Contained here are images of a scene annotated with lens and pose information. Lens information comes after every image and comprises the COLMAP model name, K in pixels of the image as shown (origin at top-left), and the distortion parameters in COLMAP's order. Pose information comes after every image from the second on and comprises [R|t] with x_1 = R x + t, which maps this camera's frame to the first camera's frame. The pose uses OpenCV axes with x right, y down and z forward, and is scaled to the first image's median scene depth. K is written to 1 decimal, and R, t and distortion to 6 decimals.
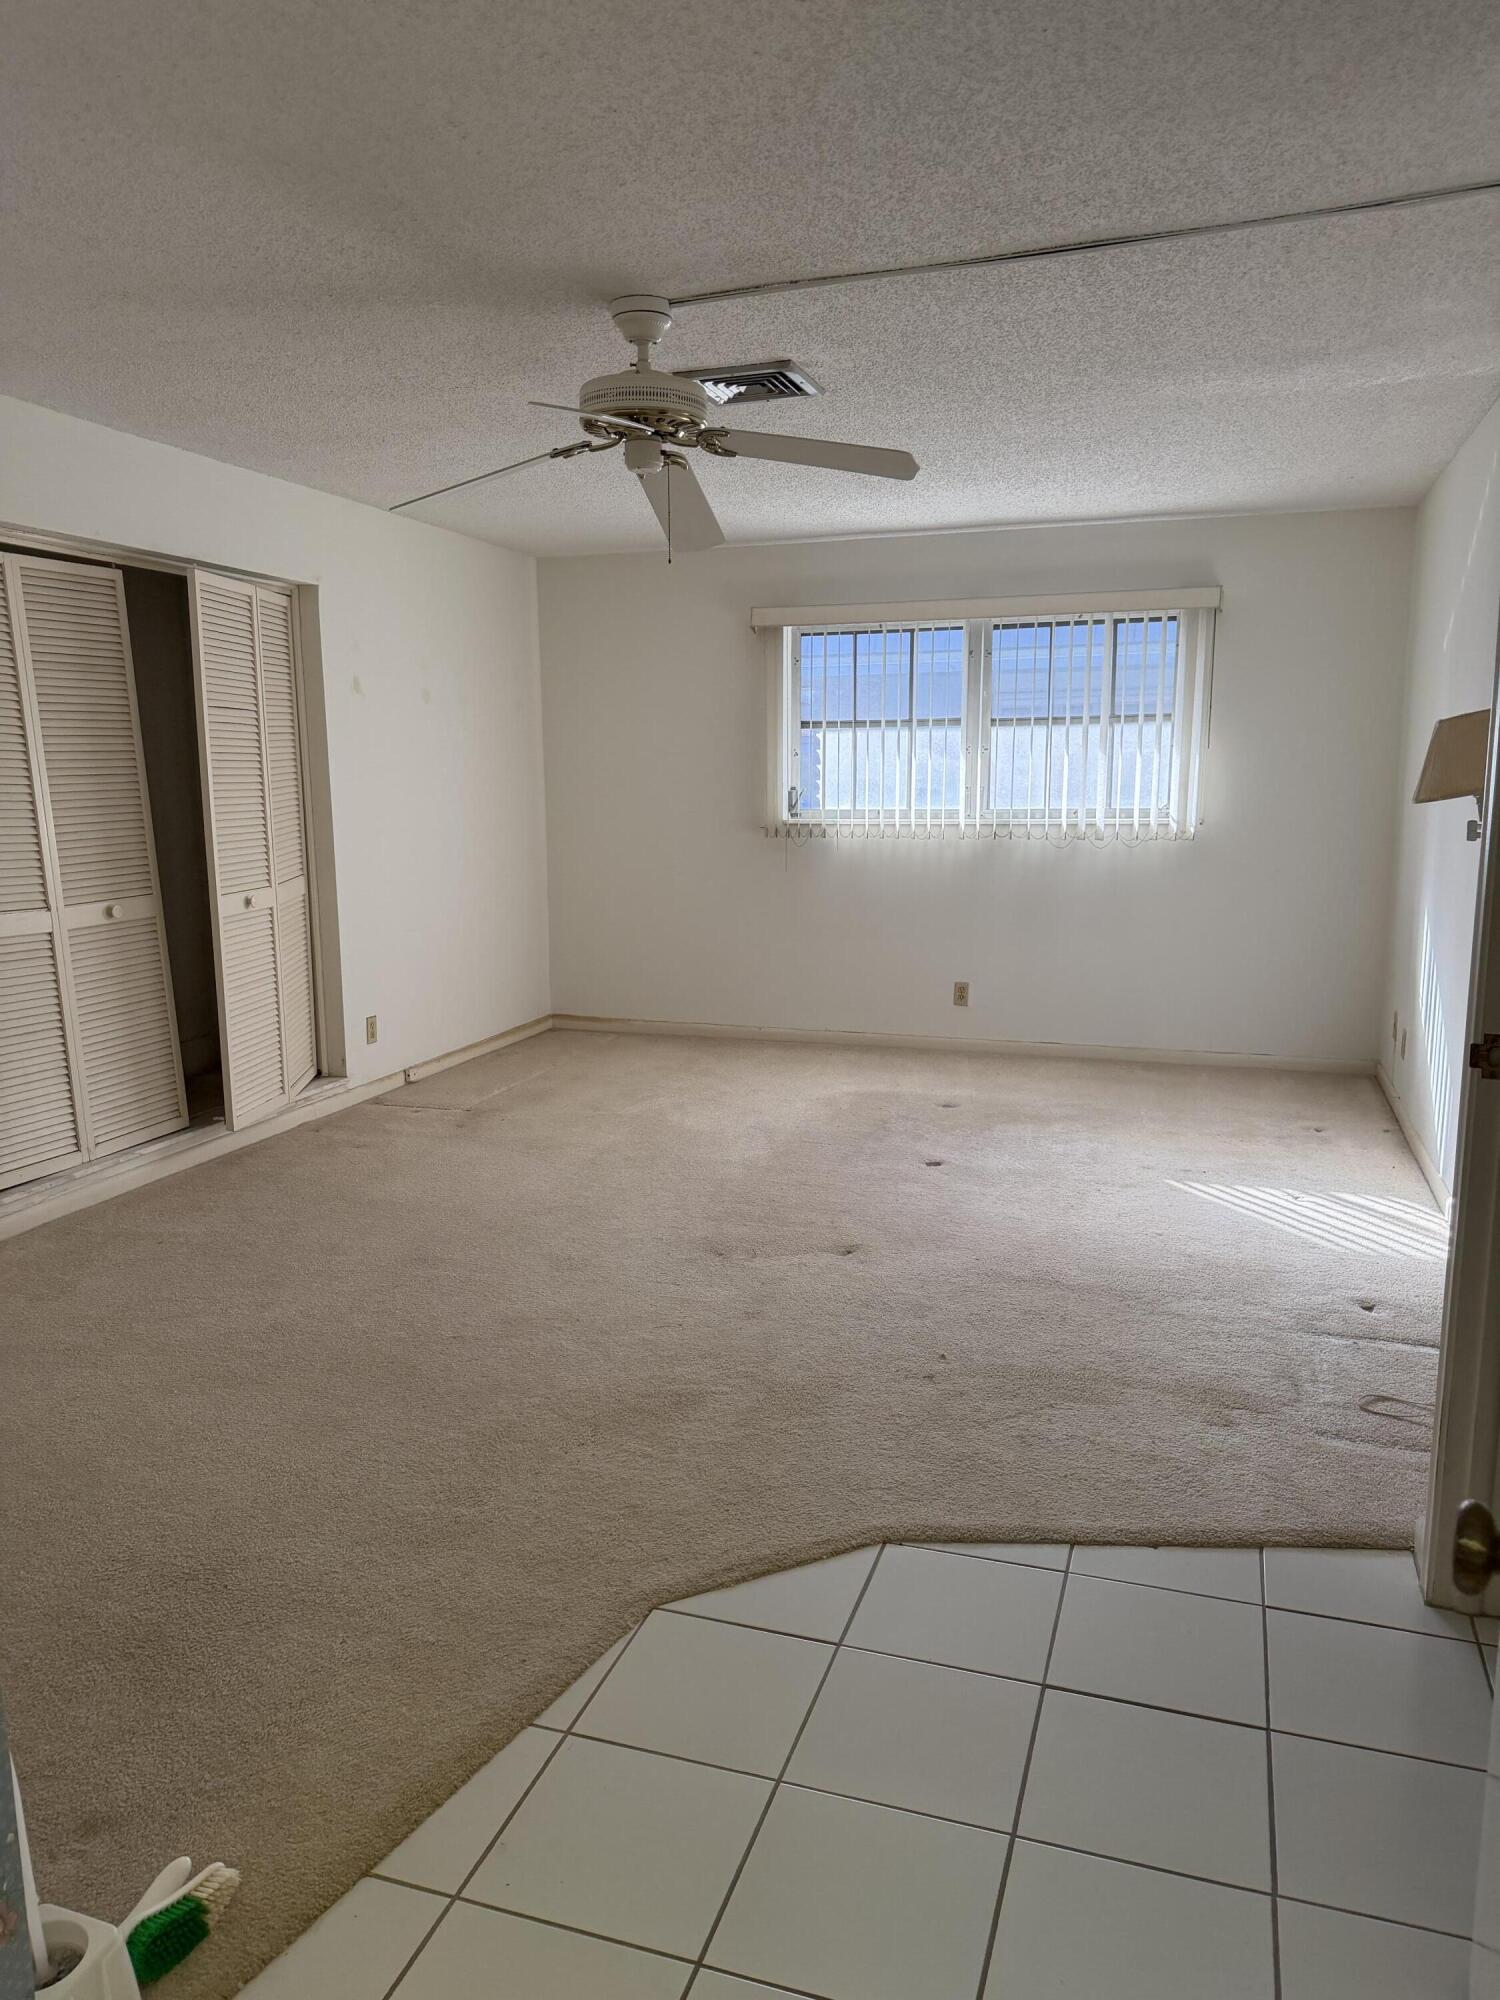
lens RADIAL K [[1390.5, 0, 750.0], [0, 1390.5, 1000.0], [0, 0, 1]] dist [0.116991, -0.190302]
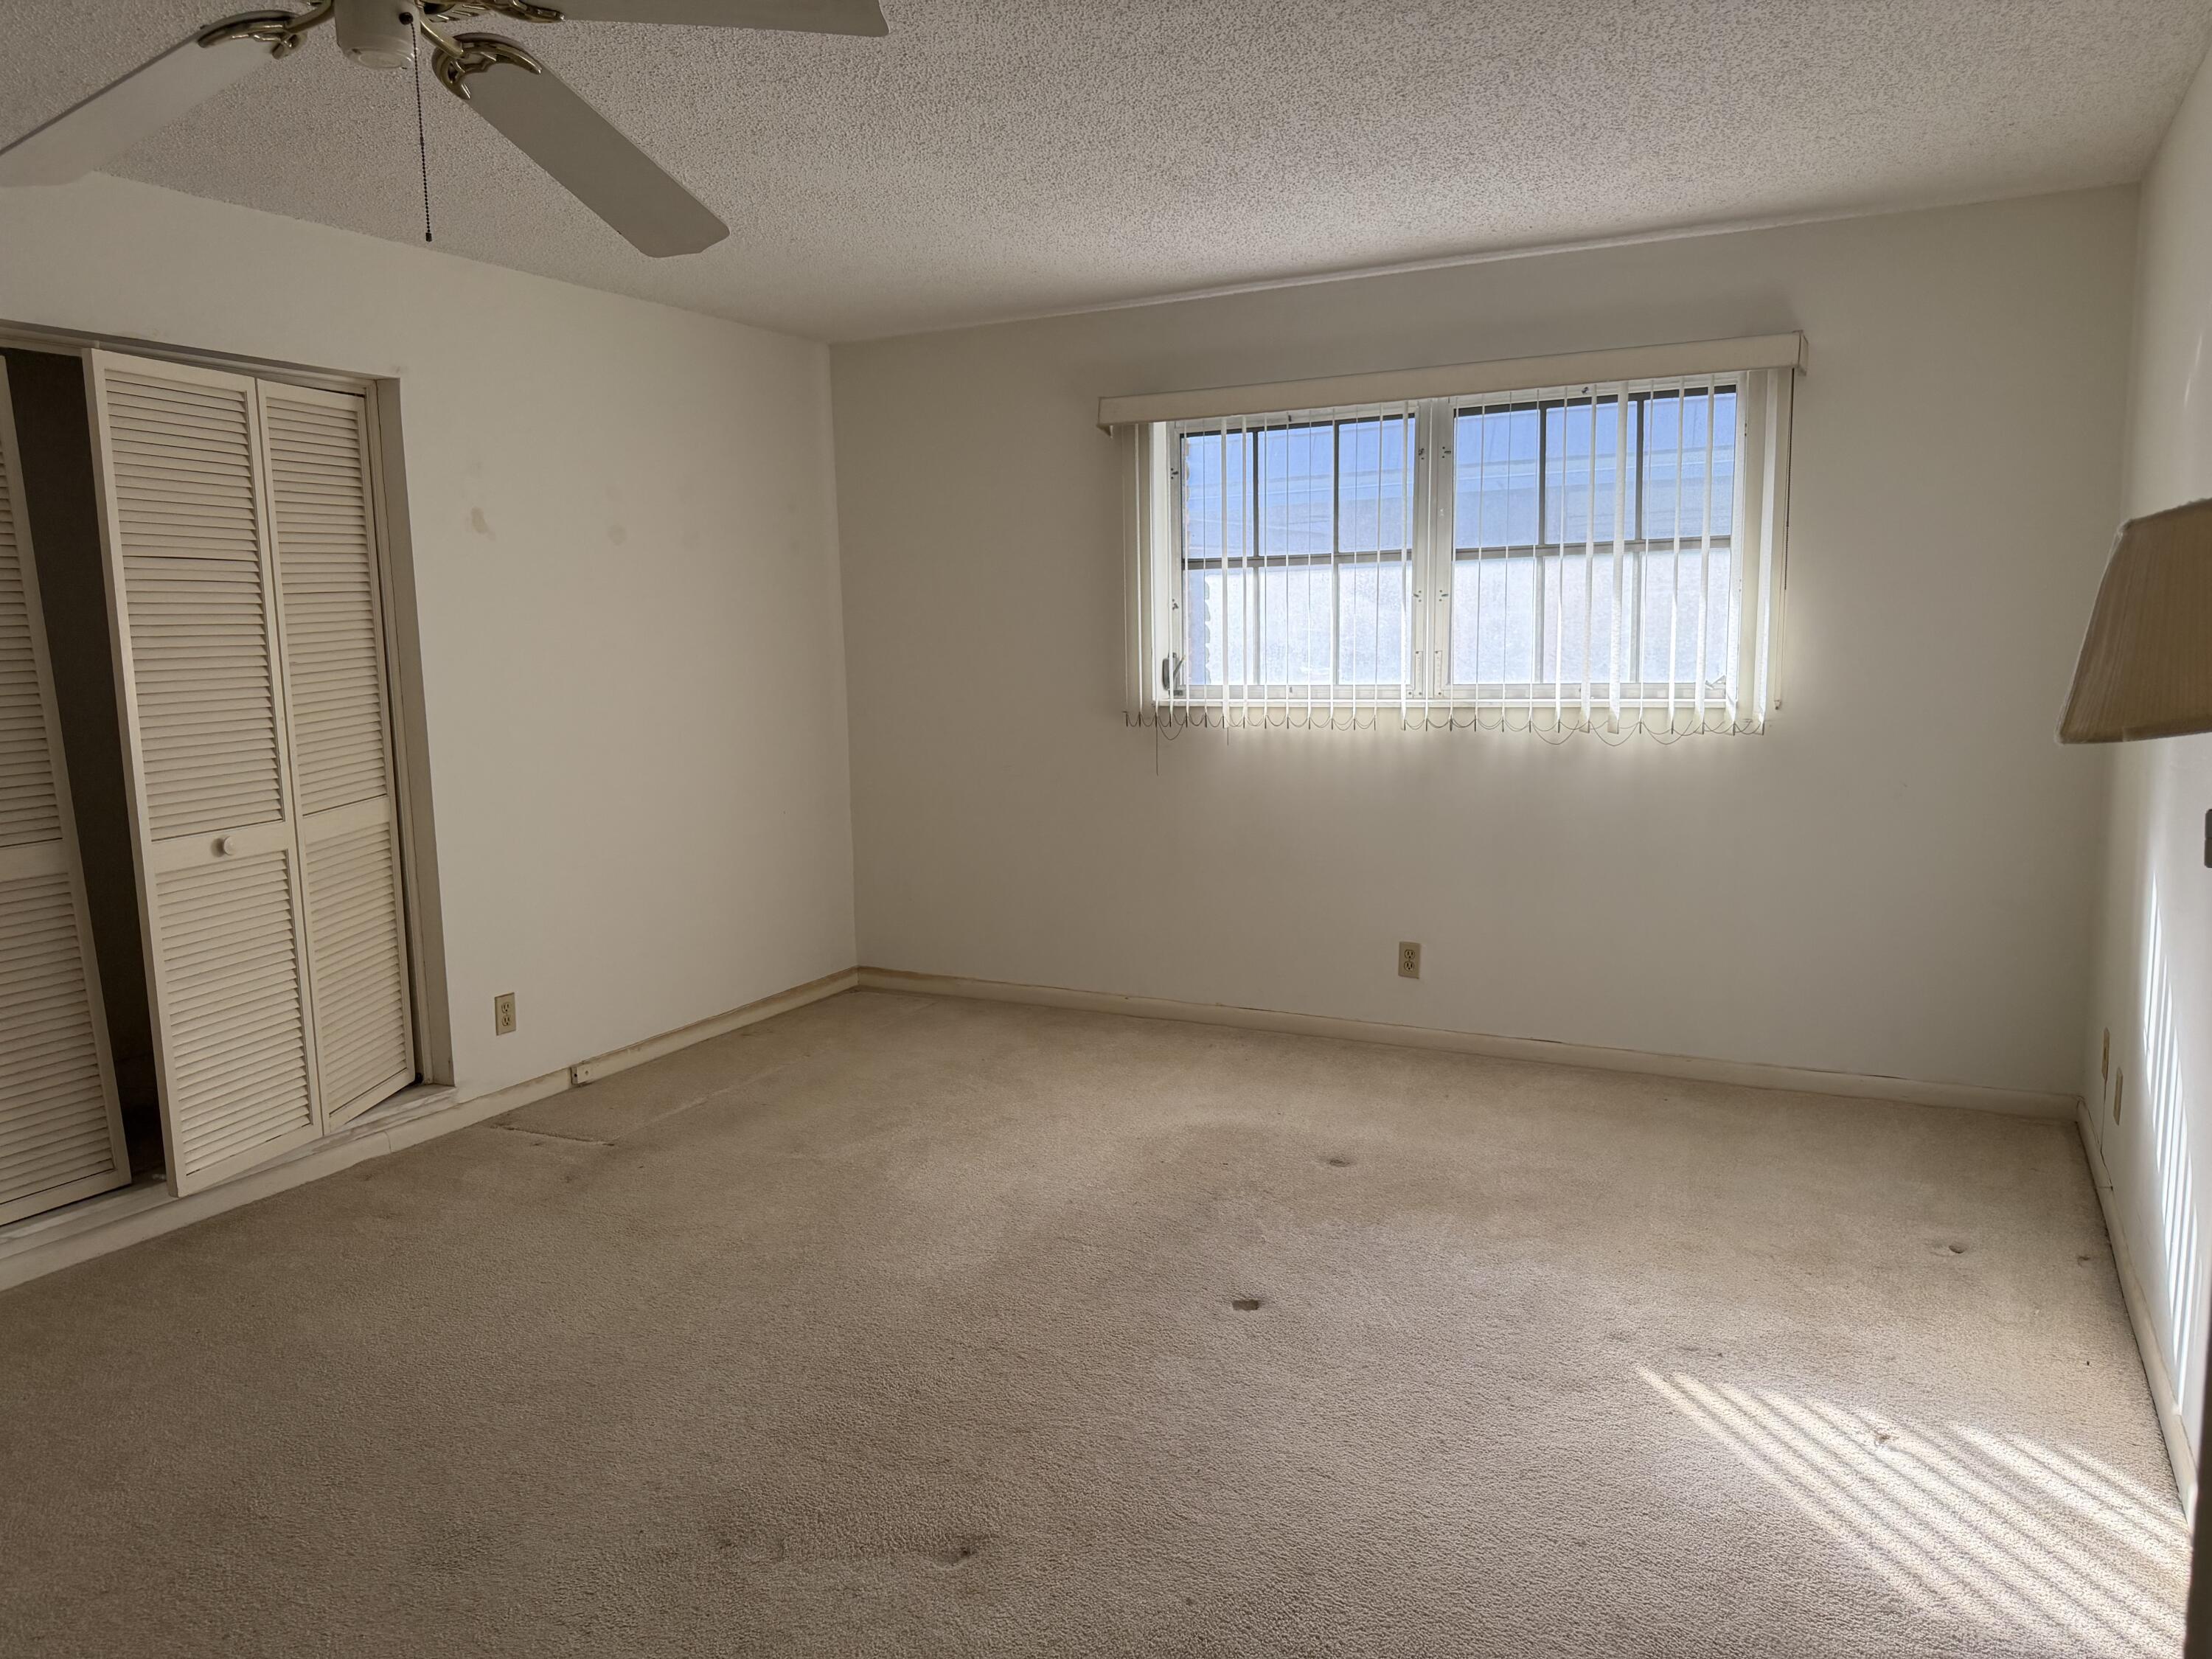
lens RADIAL K [[1558.8, 0, 1106.0], [0, 1558.8, 829.5], [0, 0, 1]] dist [0.052884, -0.055881]
pose [[0.987848, 0.006133, -0.155302, 0.135394], [-0.010521, 0.999568, -0.027449, -0.048875], [0.155066, 0.028750, 0.987486, 0.260851]]
